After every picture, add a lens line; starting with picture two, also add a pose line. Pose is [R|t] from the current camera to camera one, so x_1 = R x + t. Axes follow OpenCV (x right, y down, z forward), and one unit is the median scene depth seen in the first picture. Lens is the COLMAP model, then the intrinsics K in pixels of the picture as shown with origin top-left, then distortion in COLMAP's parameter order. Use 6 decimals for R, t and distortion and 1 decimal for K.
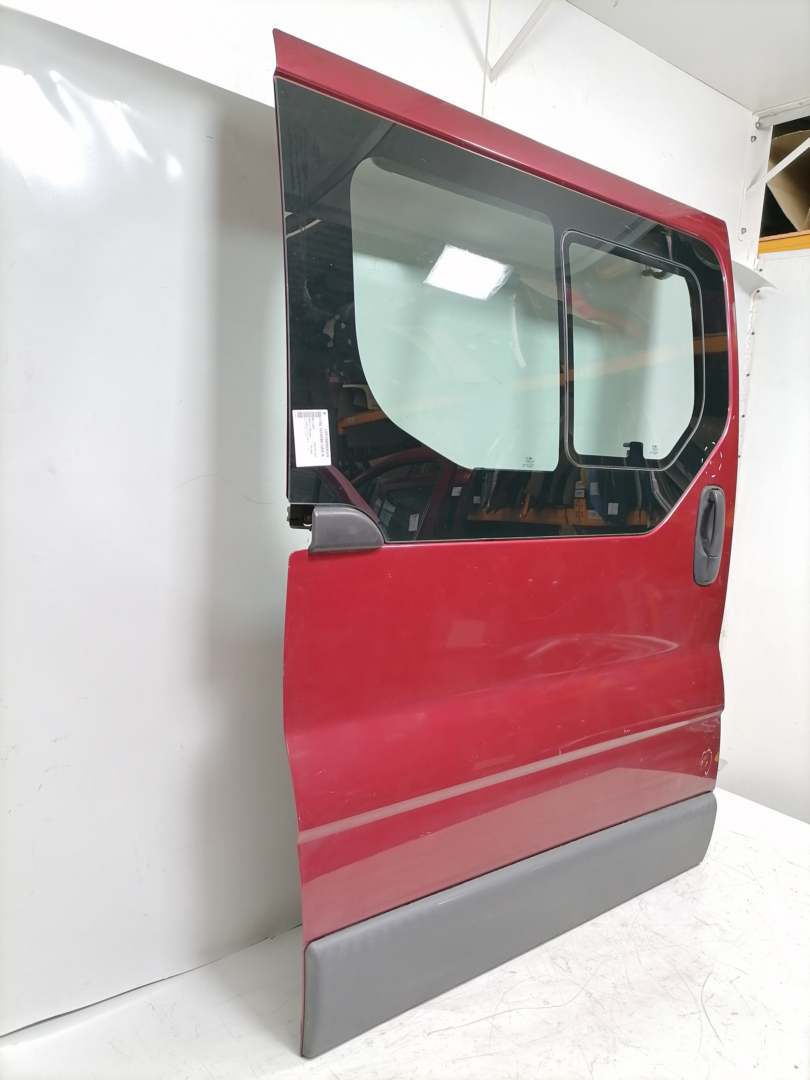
lens RADIAL K [[802.2, 0, 405.0], [0, 802.2, 540.0], [0, 0, 1]] dist [0.013625, -0.001014]
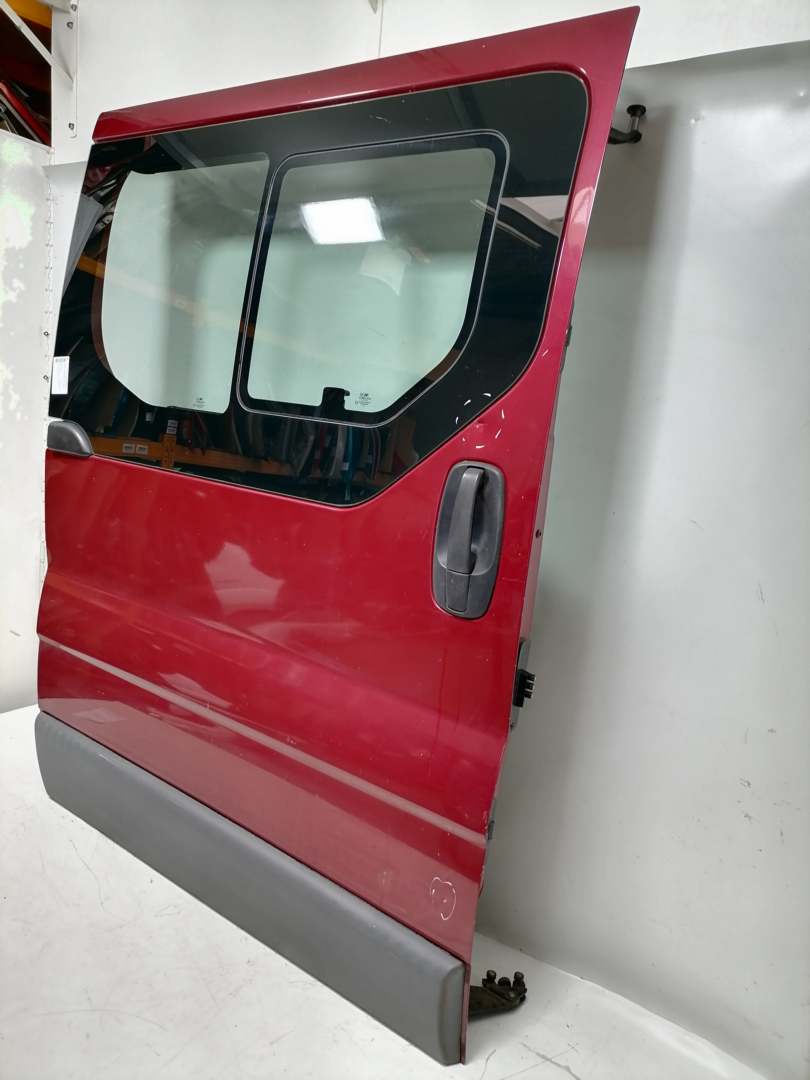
lens RADIAL K [[802.2, 0, 405.0], [0, 802.2, 540.0], [0, 0, 1]] dist [0.013625, -0.001014]
pose [[0.272965, 0.130180, -0.953175, 1.157889], [-0.199127, 0.976991, 0.076408, -0.051799], [0.941190, 0.168946, 0.292606, 0.909978]]
